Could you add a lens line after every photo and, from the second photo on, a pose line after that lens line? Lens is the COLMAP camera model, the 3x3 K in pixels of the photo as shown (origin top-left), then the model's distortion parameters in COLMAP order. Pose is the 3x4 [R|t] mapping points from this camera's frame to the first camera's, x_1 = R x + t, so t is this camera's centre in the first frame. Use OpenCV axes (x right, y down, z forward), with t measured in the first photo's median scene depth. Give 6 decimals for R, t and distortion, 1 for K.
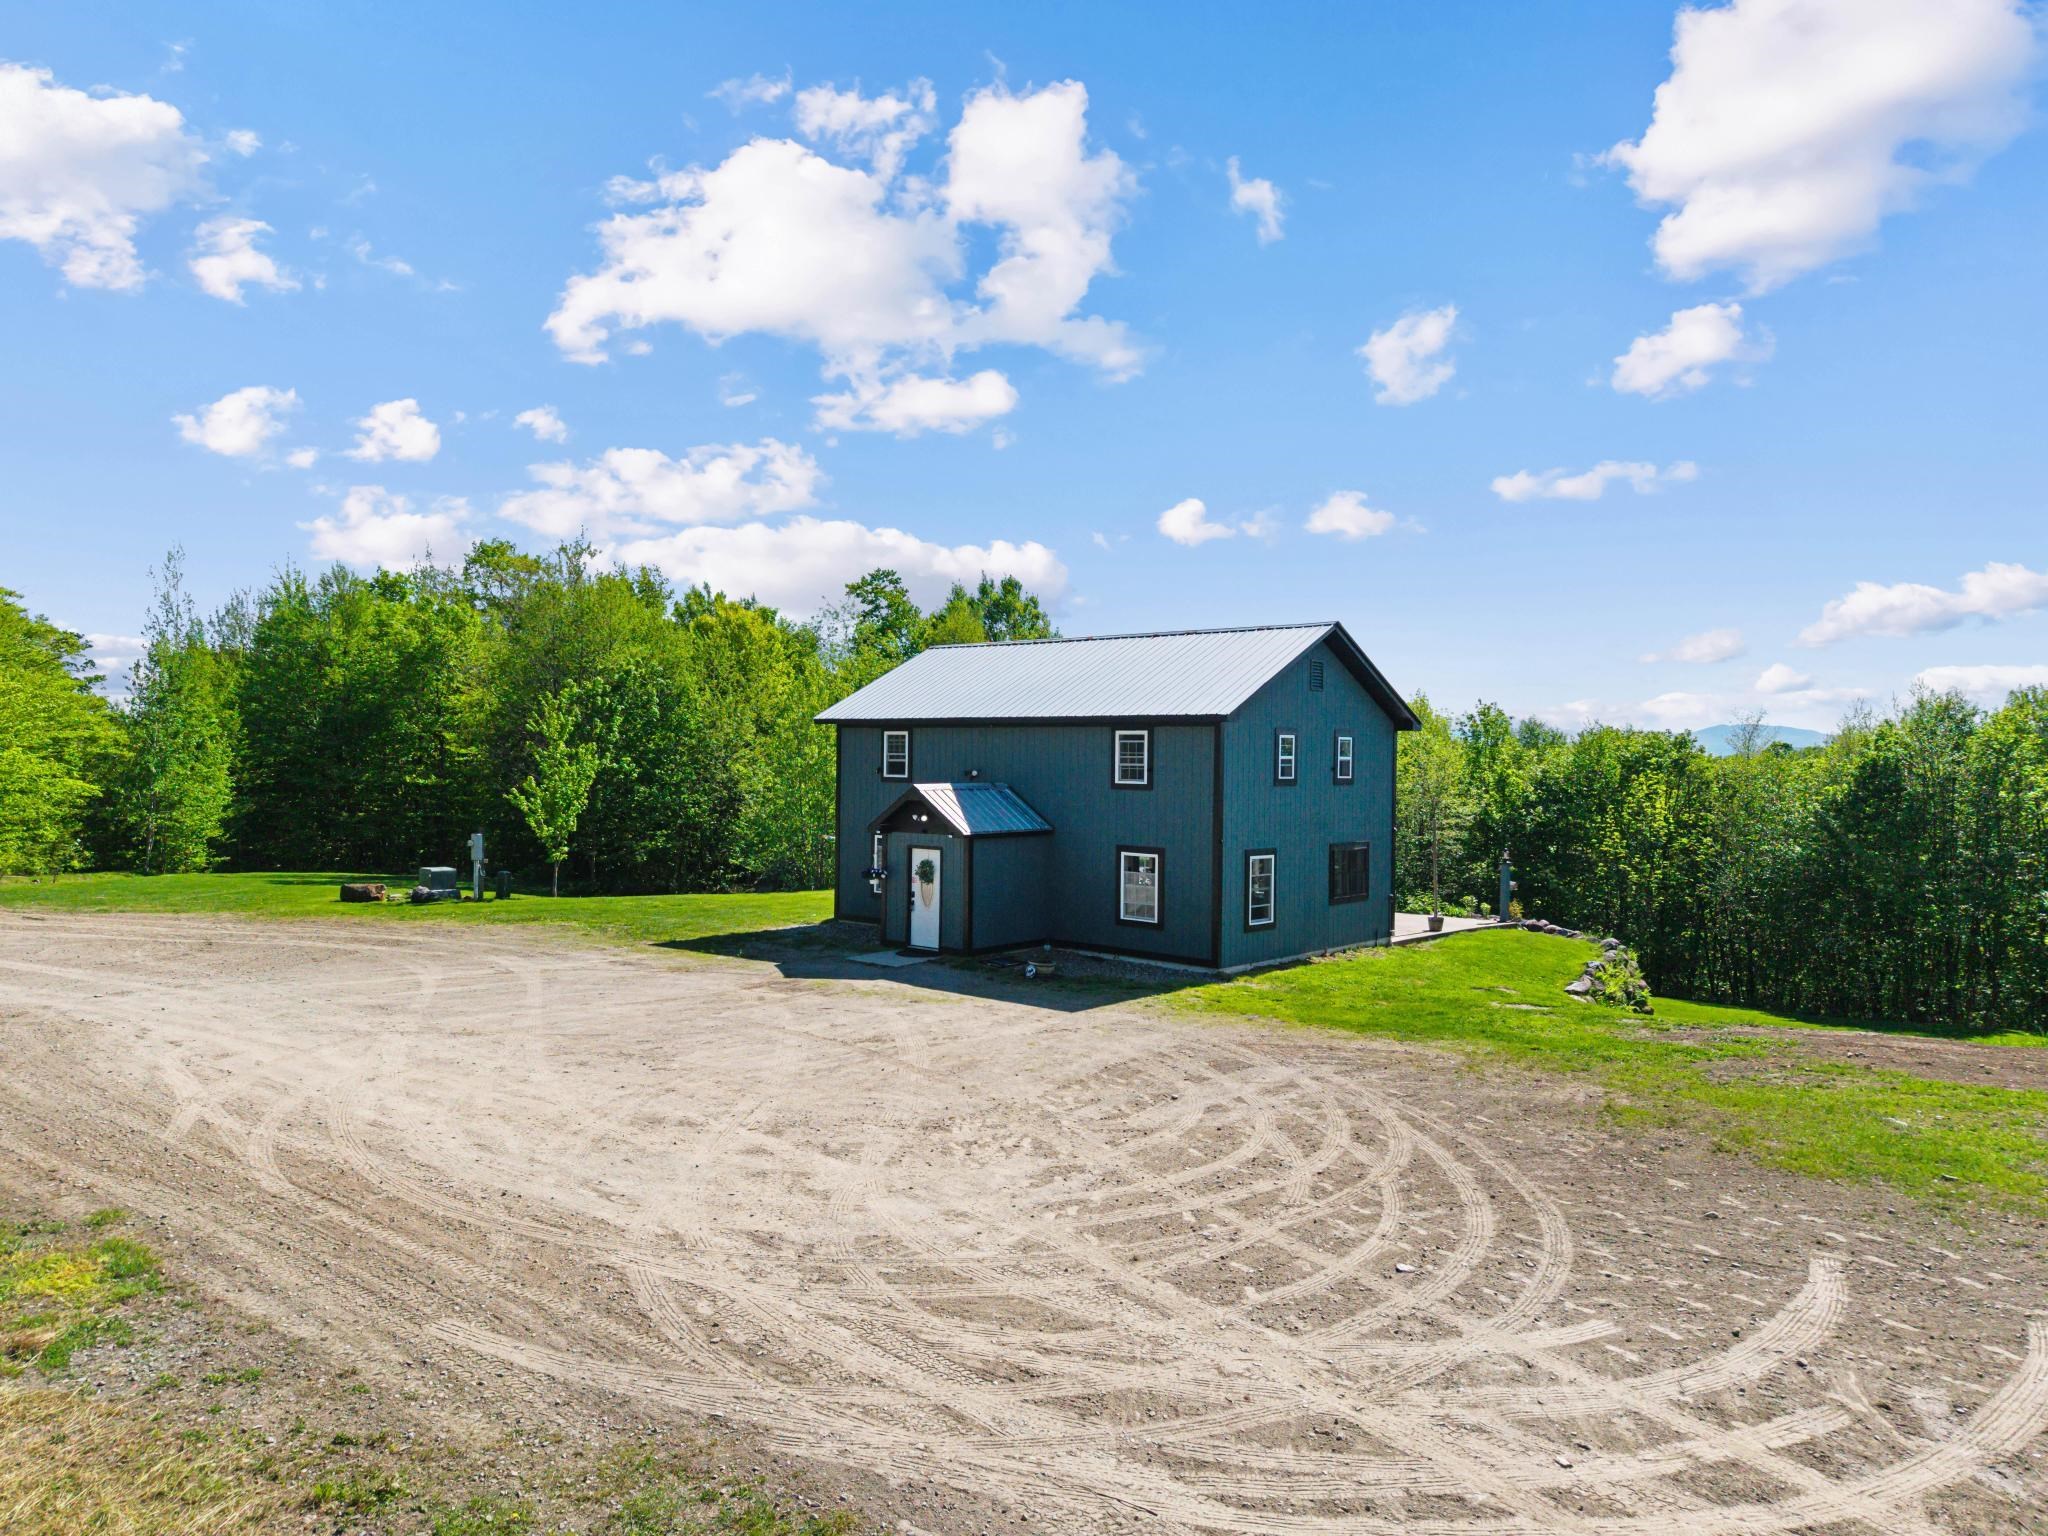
lens RADIAL K [[1360.6, 0, 1017.6], [0, 1360.6, 764.4], [0, 0, 1]] dist [0.025247, -0.028593]
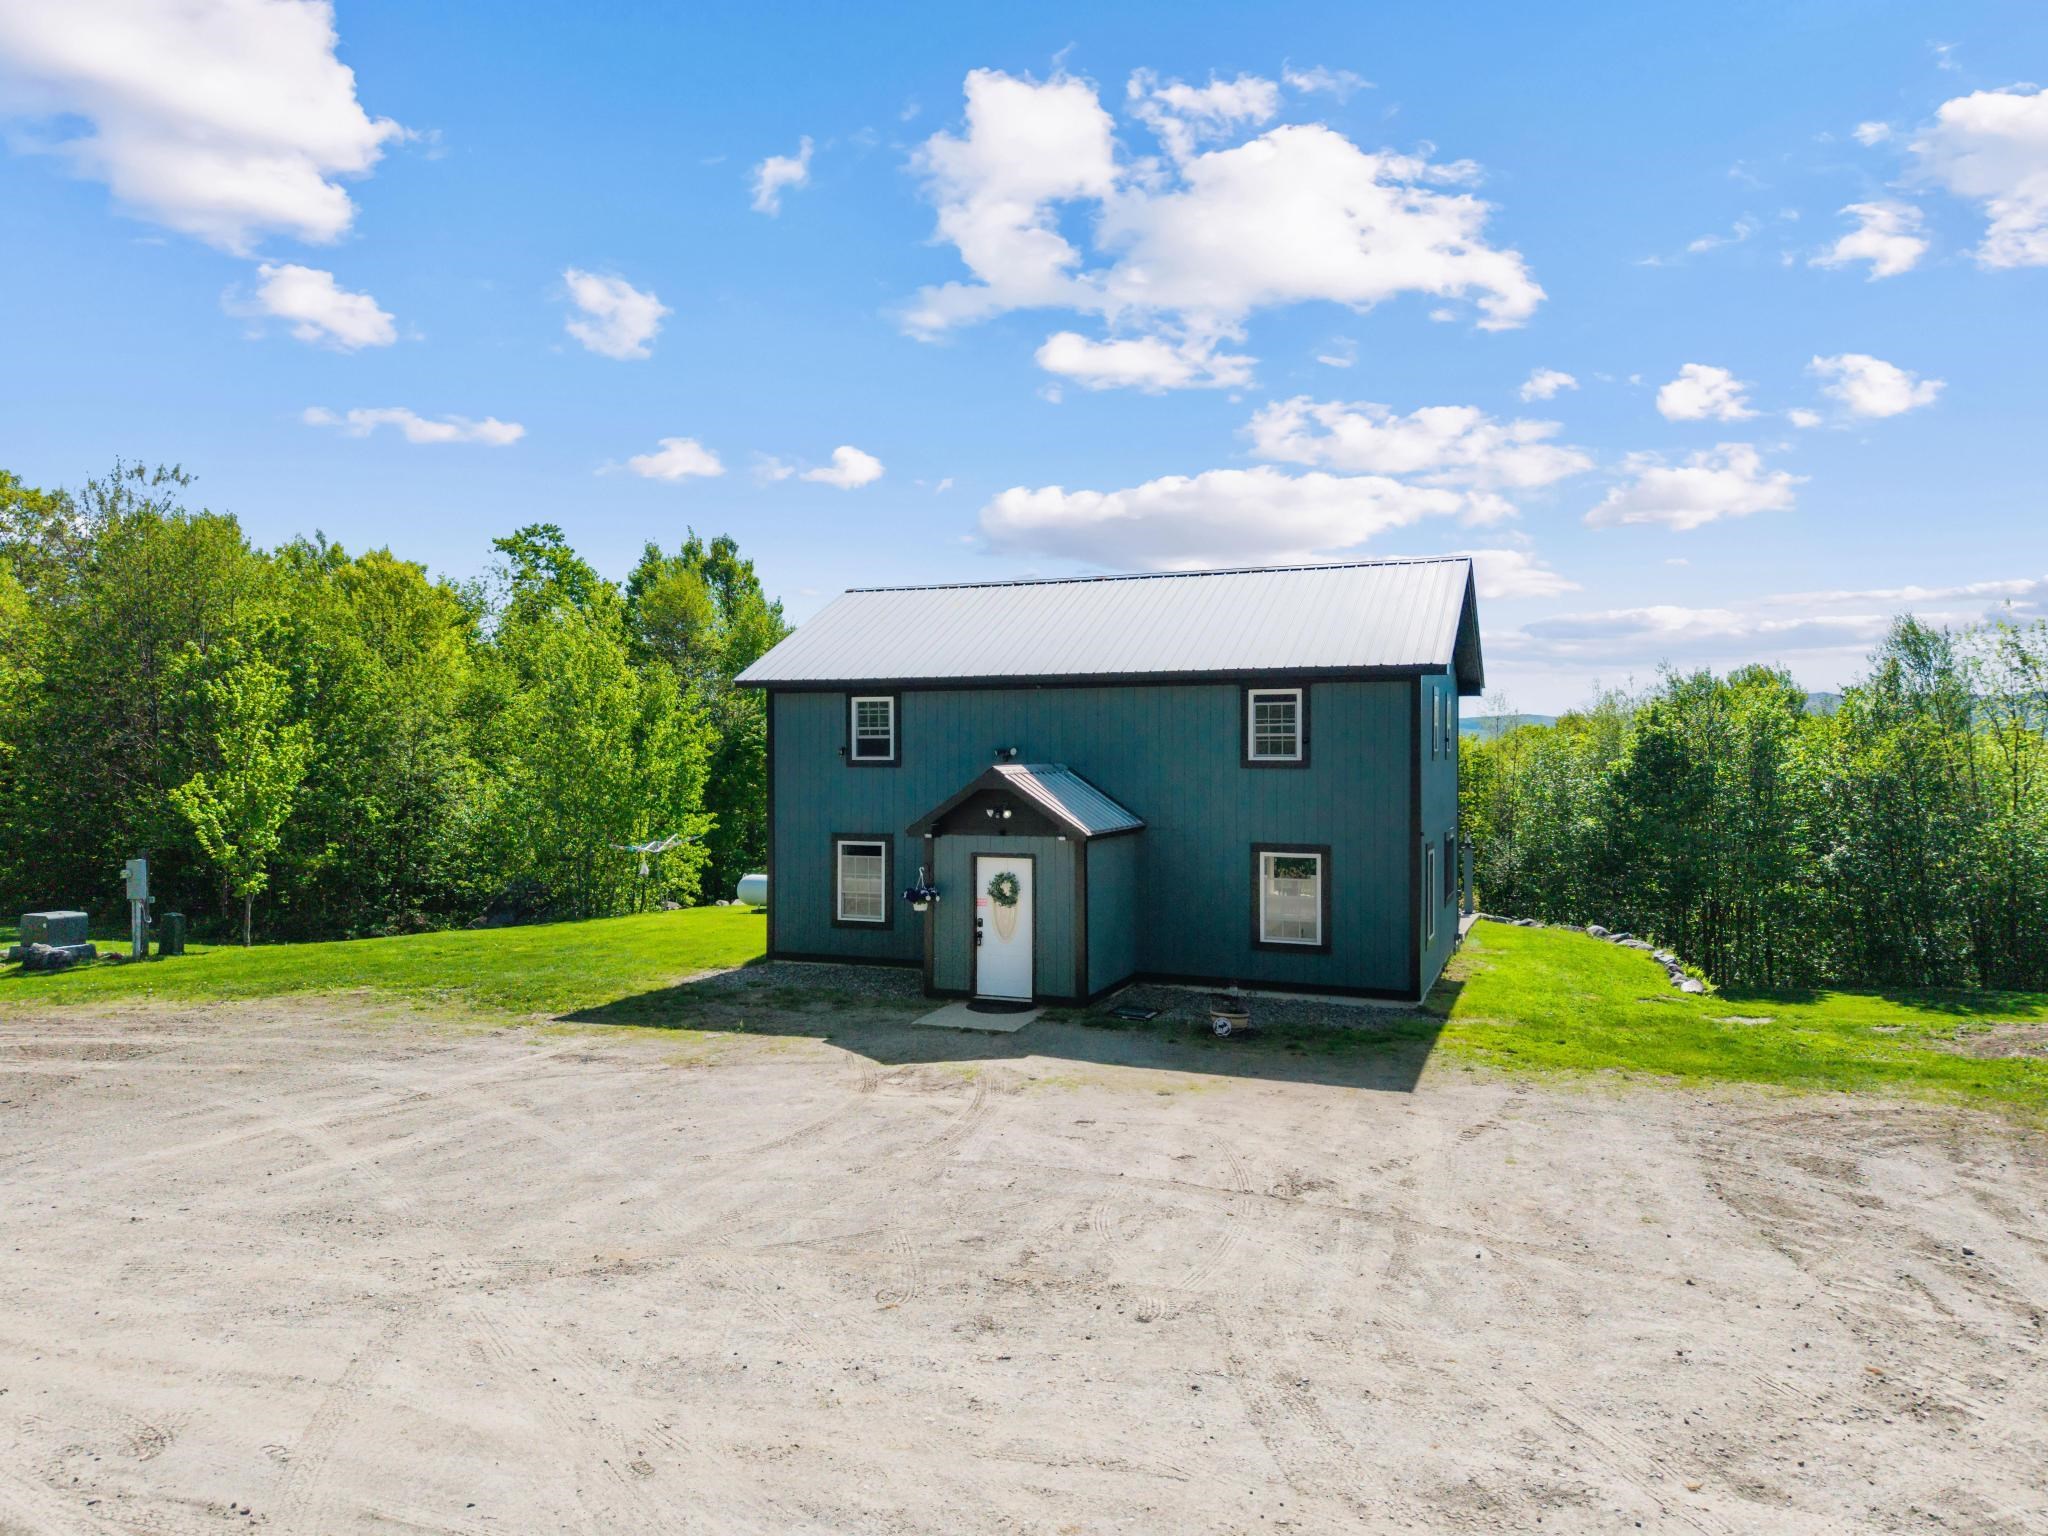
lens RADIAL K [[1360.6, 0, 1017.6], [0, 1360.6, 764.4], [0, 0, 1]] dist [0.025247, -0.028593]
pose [[0.945763, -0.015060, 0.324507, -0.265014], [0.013611, 0.999885, 0.006734, 0.008524], [-0.324571, -0.001952, 0.945859, 0.306221]]
